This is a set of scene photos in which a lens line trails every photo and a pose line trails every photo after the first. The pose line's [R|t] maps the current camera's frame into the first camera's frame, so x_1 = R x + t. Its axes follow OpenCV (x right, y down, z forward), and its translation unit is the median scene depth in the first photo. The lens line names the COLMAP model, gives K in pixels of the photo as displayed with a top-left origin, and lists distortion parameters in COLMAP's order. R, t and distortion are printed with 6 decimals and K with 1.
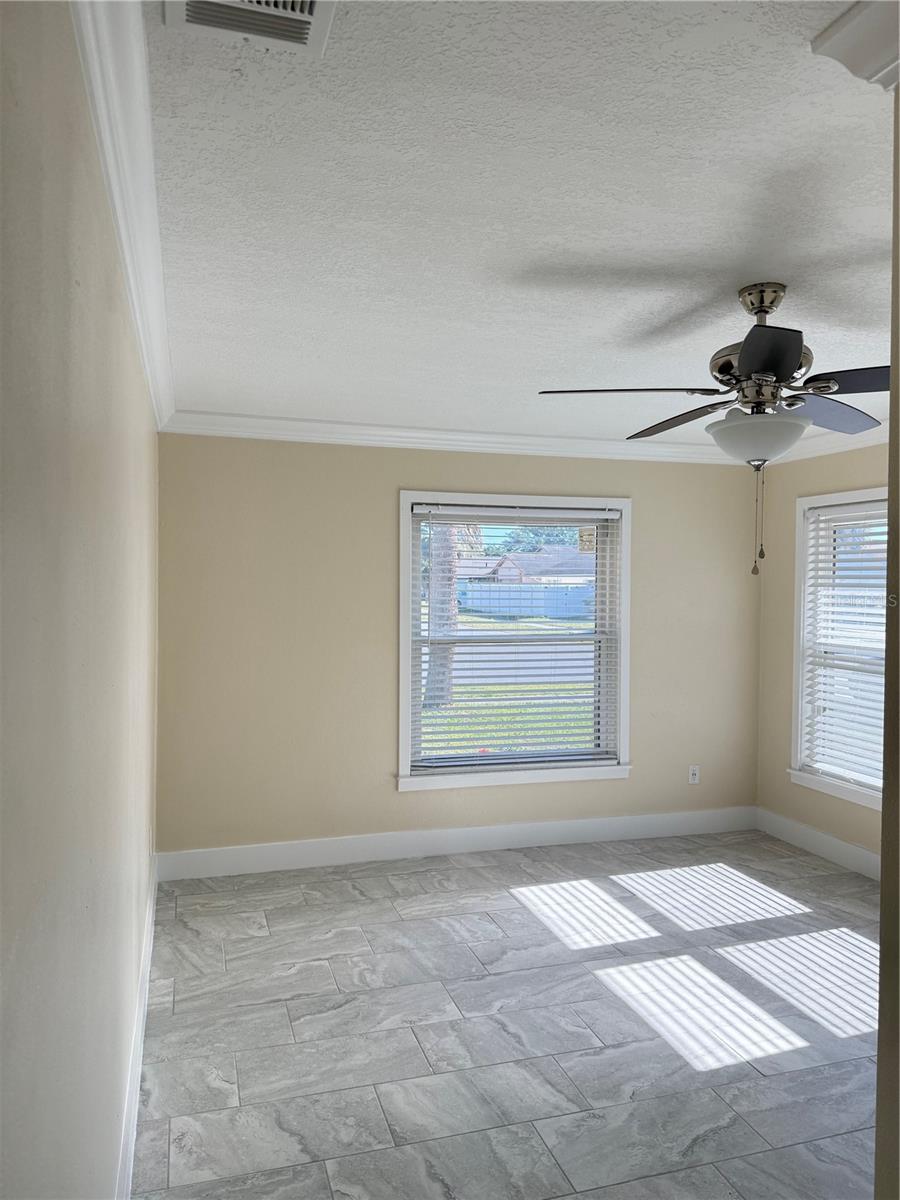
lens RADIAL K [[801.3, 0, 456.2], [0, 801.3, 606.4], [0, 0, 1]] dist [0.001042, -0.009674]
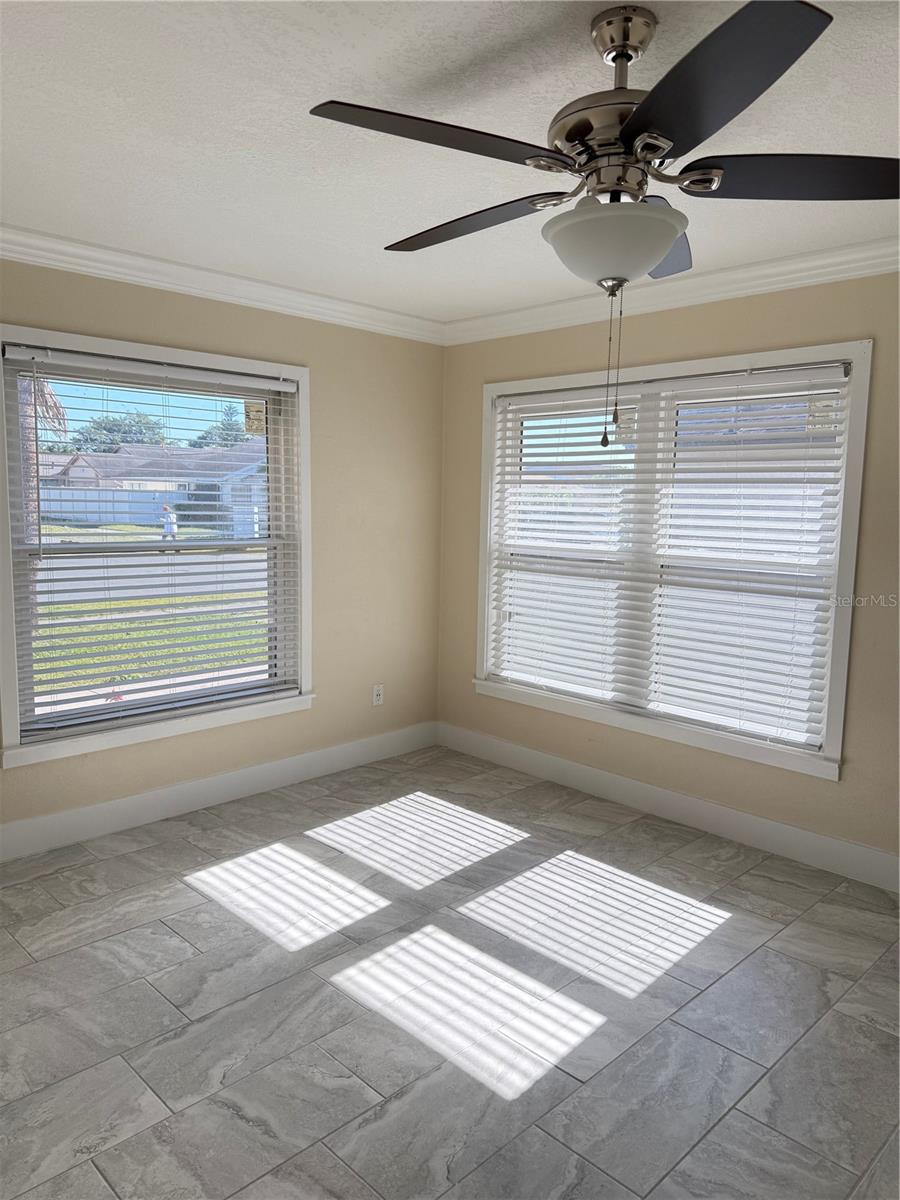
lens RADIAL K [[801.3, 0, 456.2], [0, 801.3, 606.4], [0, 0, 1]] dist [0.001042, -0.009674]
pose [[0.876211, -0.055260, 0.478749, -0.062409], [-0.006875, 0.991870, 0.127070, -0.001300], [-0.481879, -0.114632, 0.868707, 0.264099]]
